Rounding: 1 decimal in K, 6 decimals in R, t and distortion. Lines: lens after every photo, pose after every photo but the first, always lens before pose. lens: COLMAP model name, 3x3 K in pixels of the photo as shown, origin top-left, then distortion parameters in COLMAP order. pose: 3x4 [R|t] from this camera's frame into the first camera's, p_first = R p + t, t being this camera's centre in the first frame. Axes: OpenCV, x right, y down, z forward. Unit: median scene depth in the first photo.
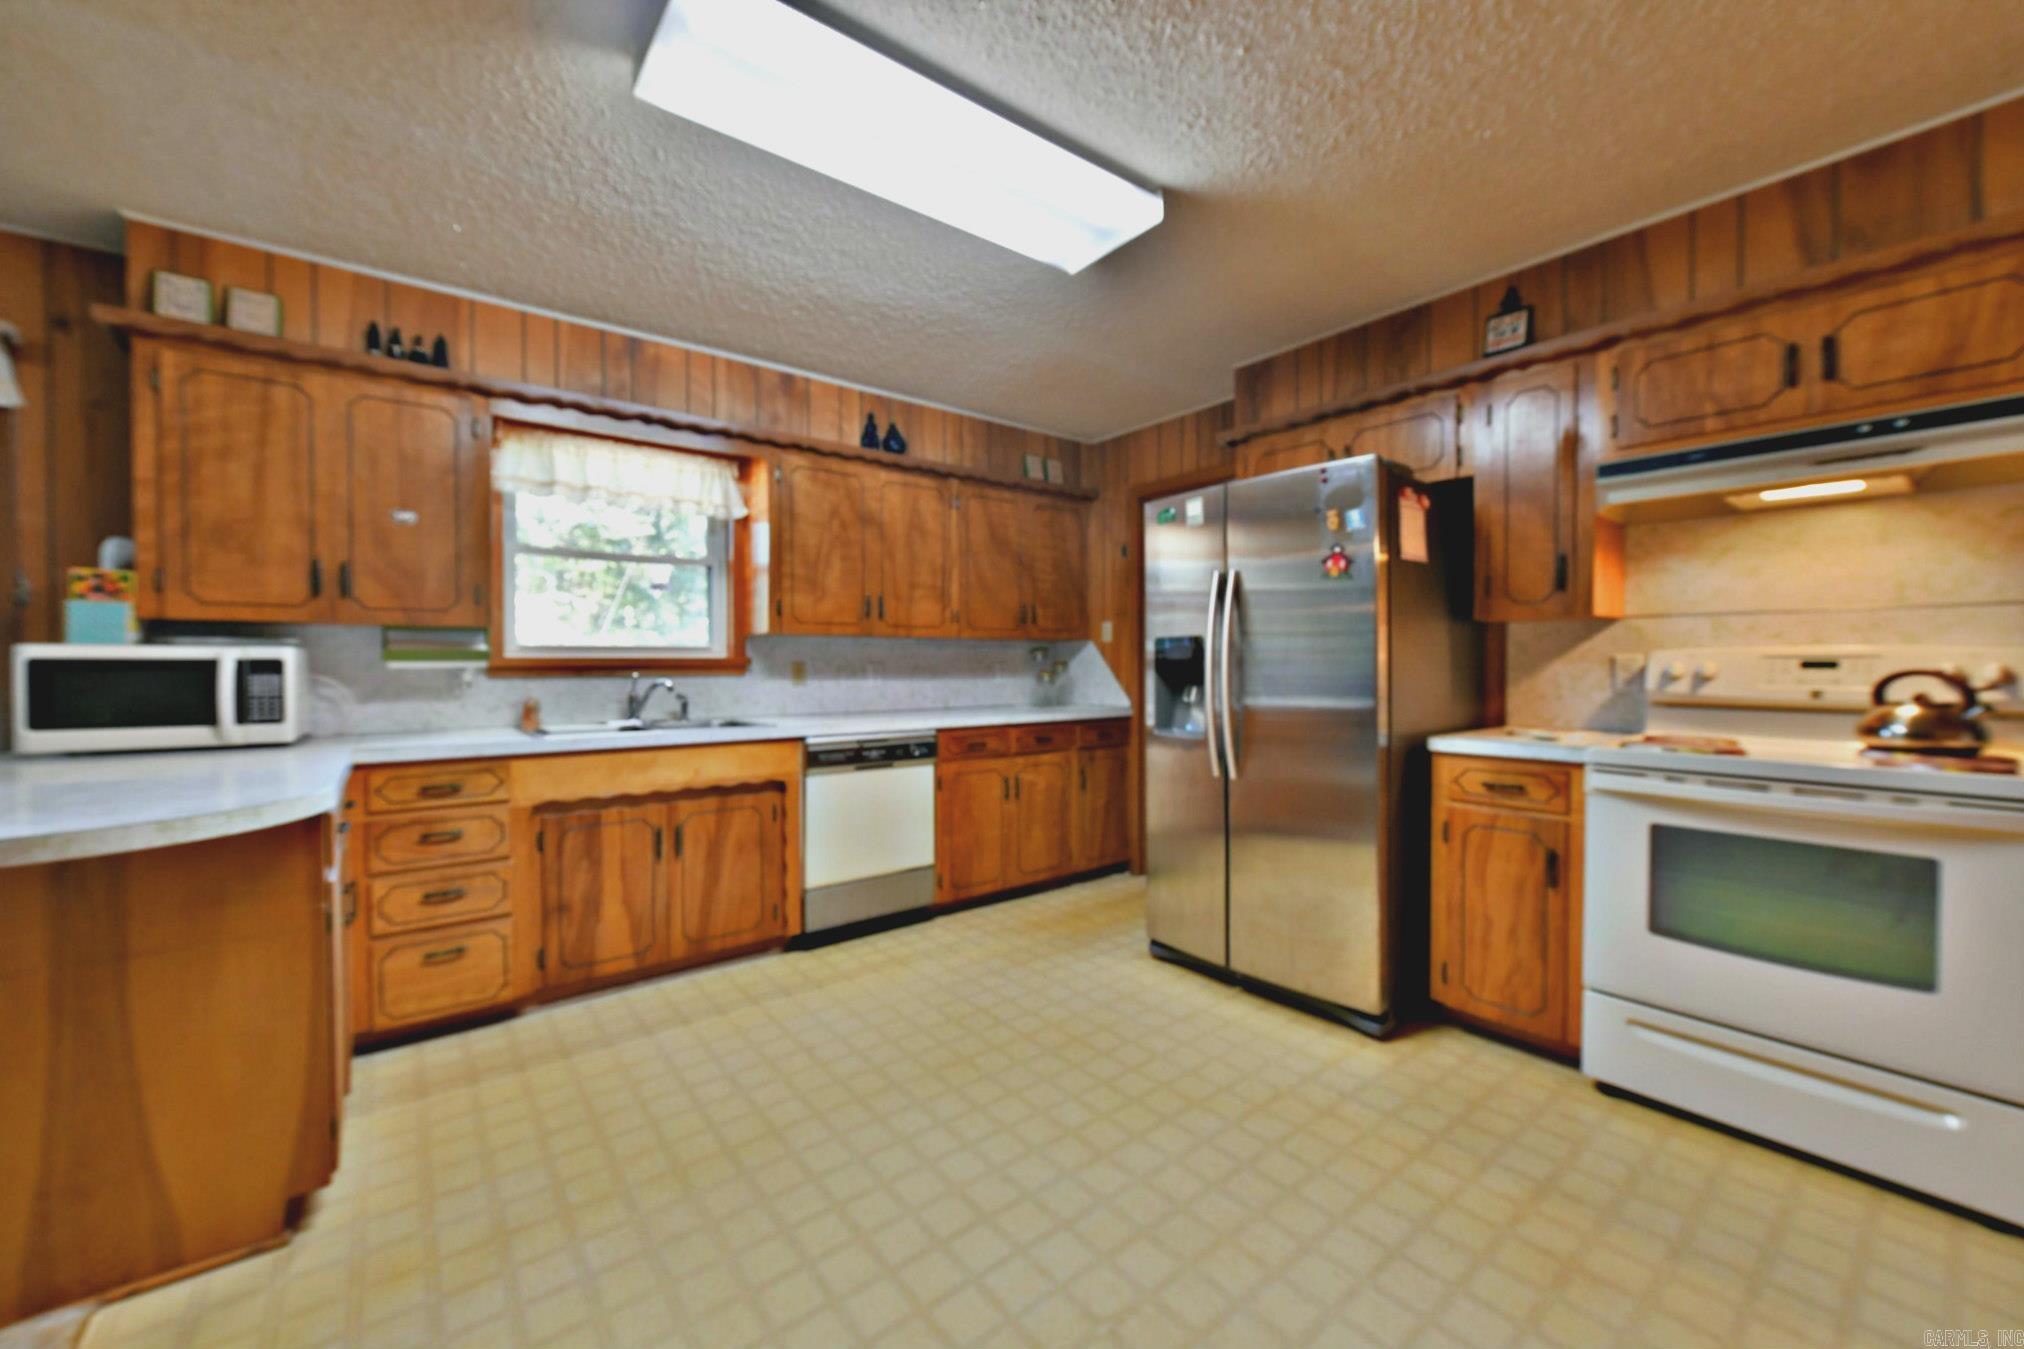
lens RADIAL K [[816.3, 0, 1019.1], [0, 816.3, 671.2], [0, 0, 1]] dist [-0.003684, -0.001297]
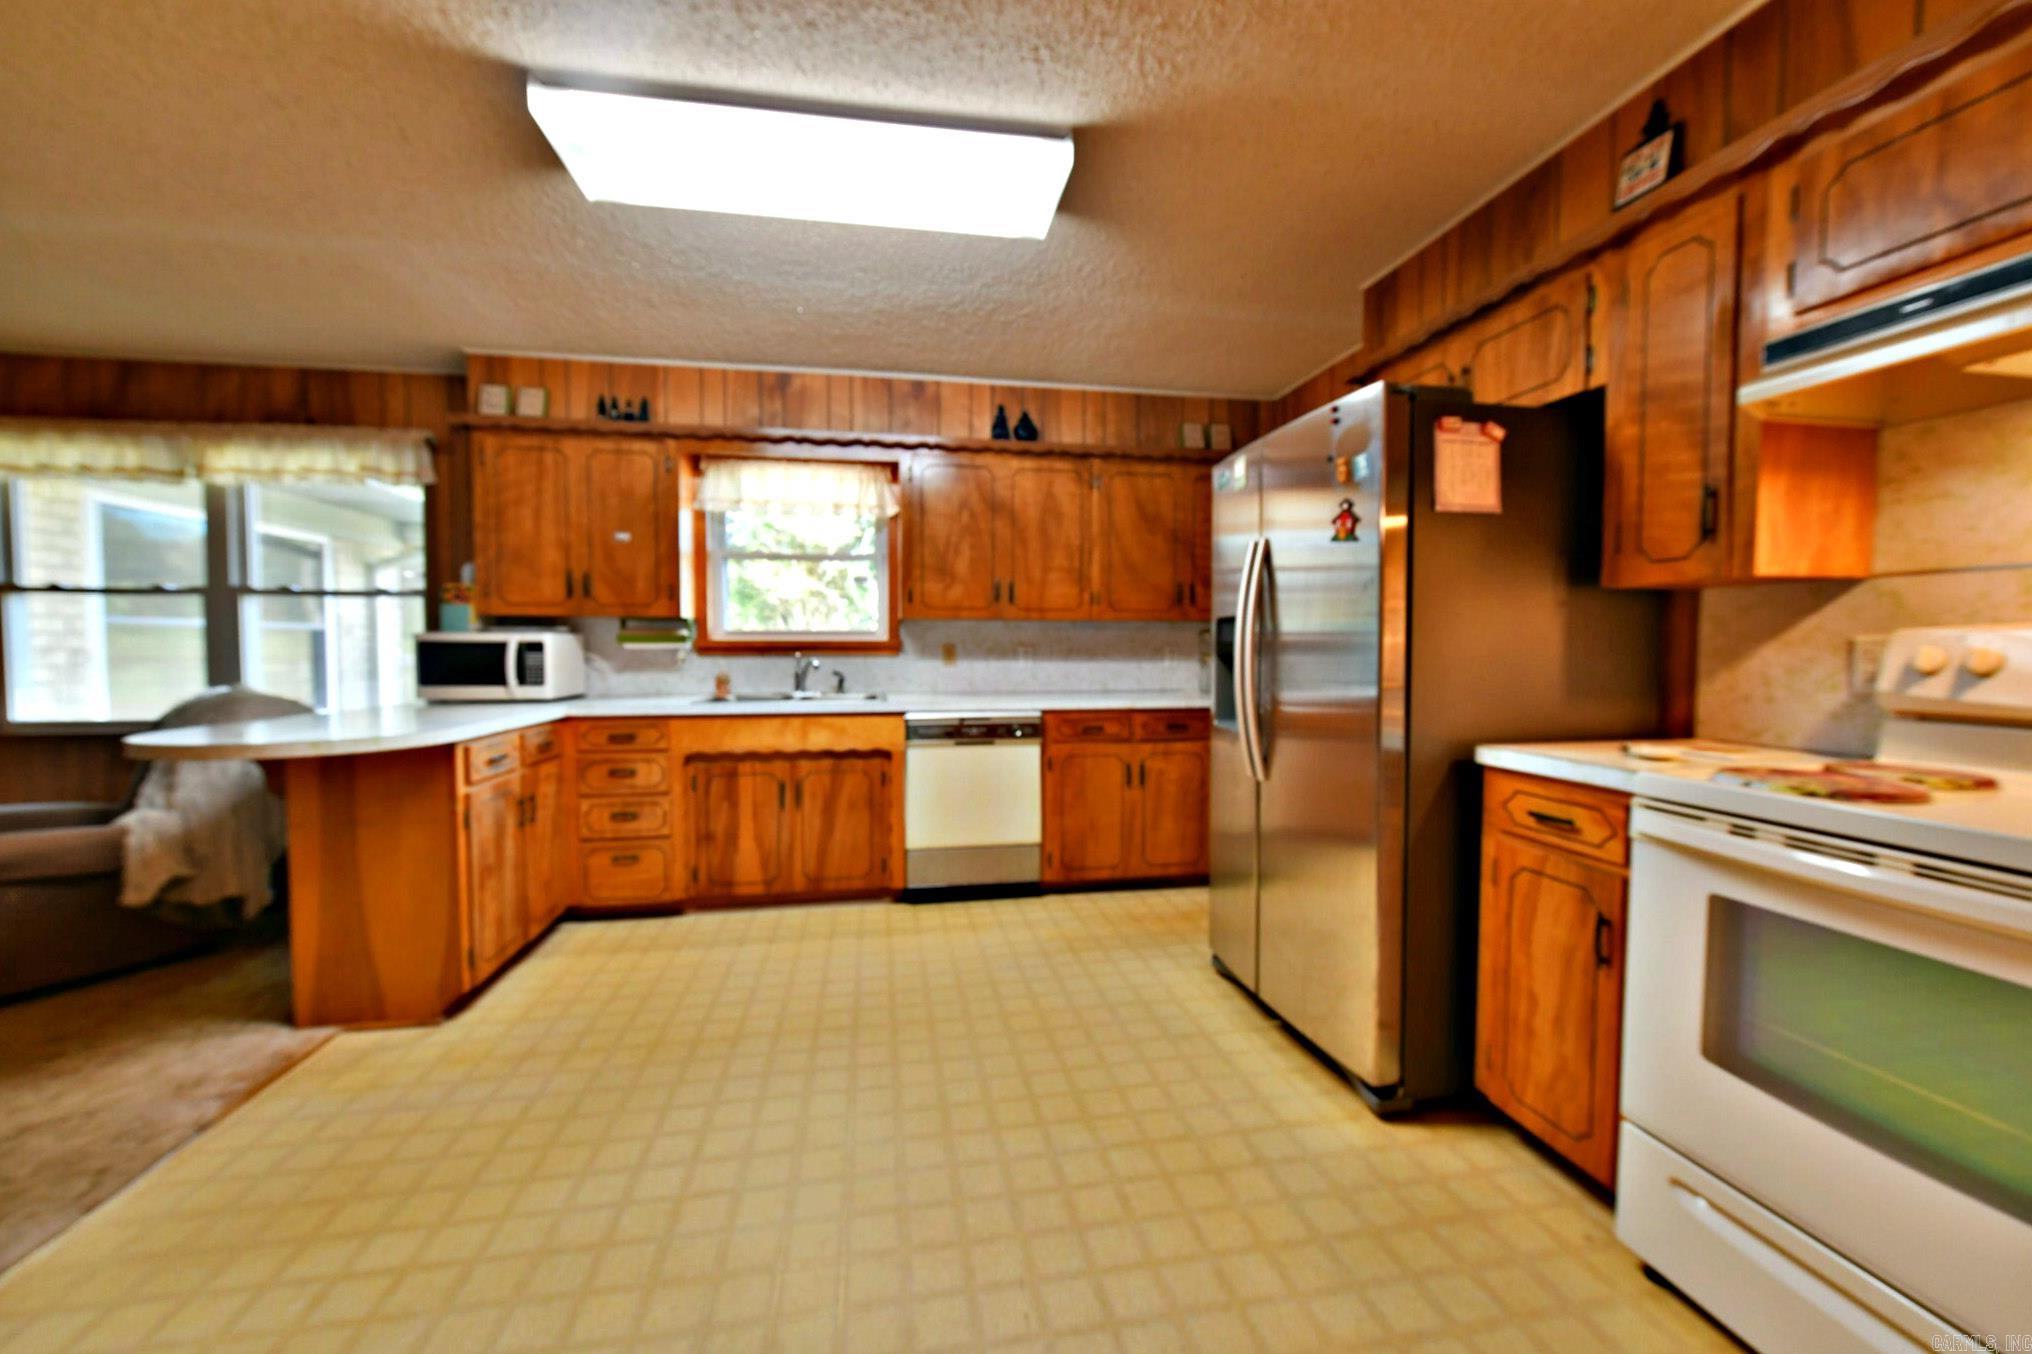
lens RADIAL K [[819.6, 0, 1019.4], [0, 819.6, 675.4], [0, 0, 1]] dist [-0.003684, -0.001297]
pose [[0.872140, 0.020556, -0.488825, 0.498792], [-0.007309, 0.999553, 0.028992, -0.002796], [0.489202, -0.021712, 0.871900, 0.130277]]
